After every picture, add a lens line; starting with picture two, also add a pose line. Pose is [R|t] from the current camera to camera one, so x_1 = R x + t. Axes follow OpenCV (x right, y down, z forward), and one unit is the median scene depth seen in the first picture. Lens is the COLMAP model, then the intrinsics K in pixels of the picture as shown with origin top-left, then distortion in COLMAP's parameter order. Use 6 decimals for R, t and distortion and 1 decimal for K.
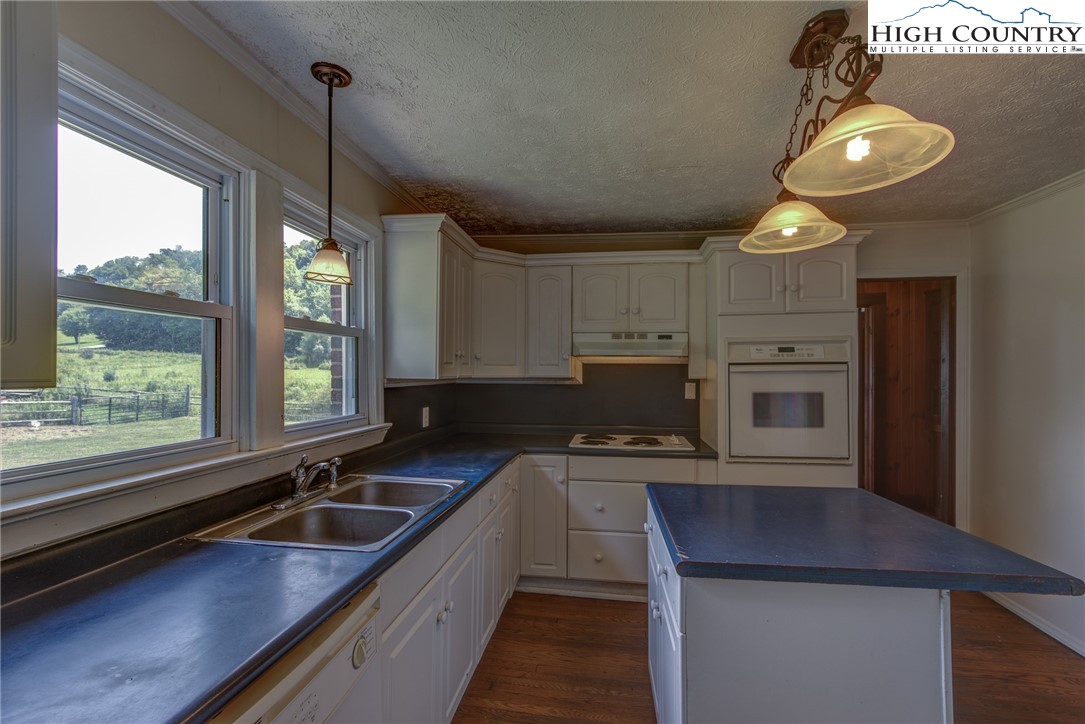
lens RADIAL K [[494.6, 0, 539.8], [0, 494.6, 368.3], [0, 0, 1]] dist [0.000588, 0.000142]
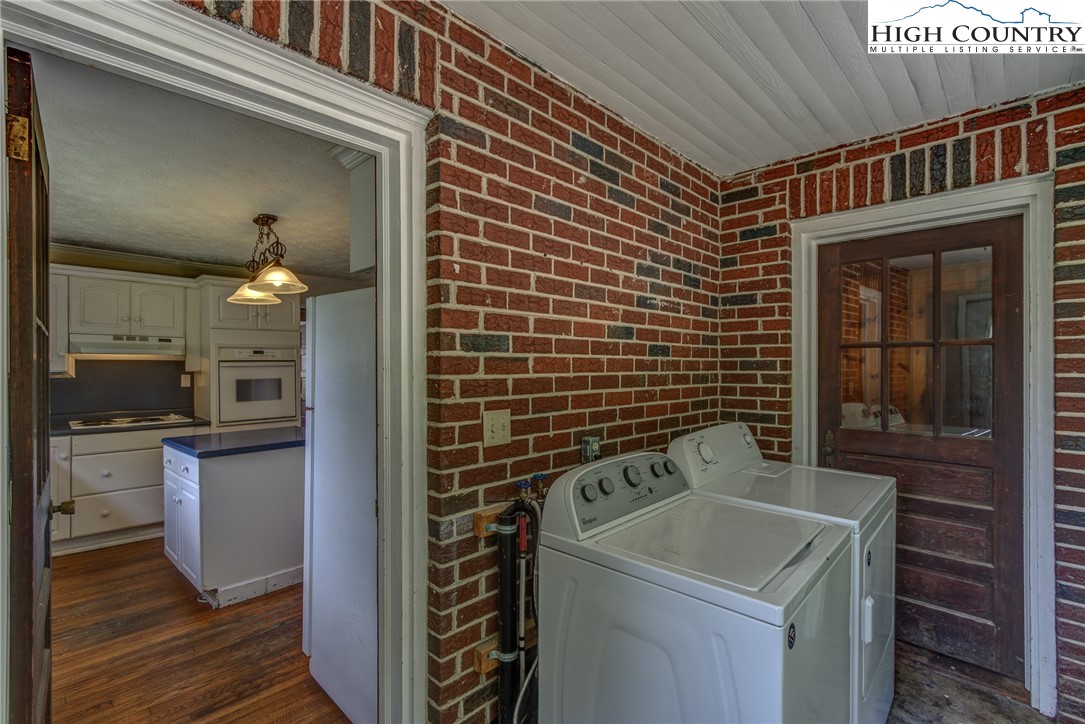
lens RADIAL K [[494.6, 0, 539.8], [0, 494.6, 368.3], [0, 0, 1]] dist [0.000588, 0.000142]
pose [[0.580053, -0.007575, 0.814544, -0.250653], [-0.003174, 0.999928, 0.011559, -0.006768], [-0.814573, -0.009290, 0.579987, -0.603815]]
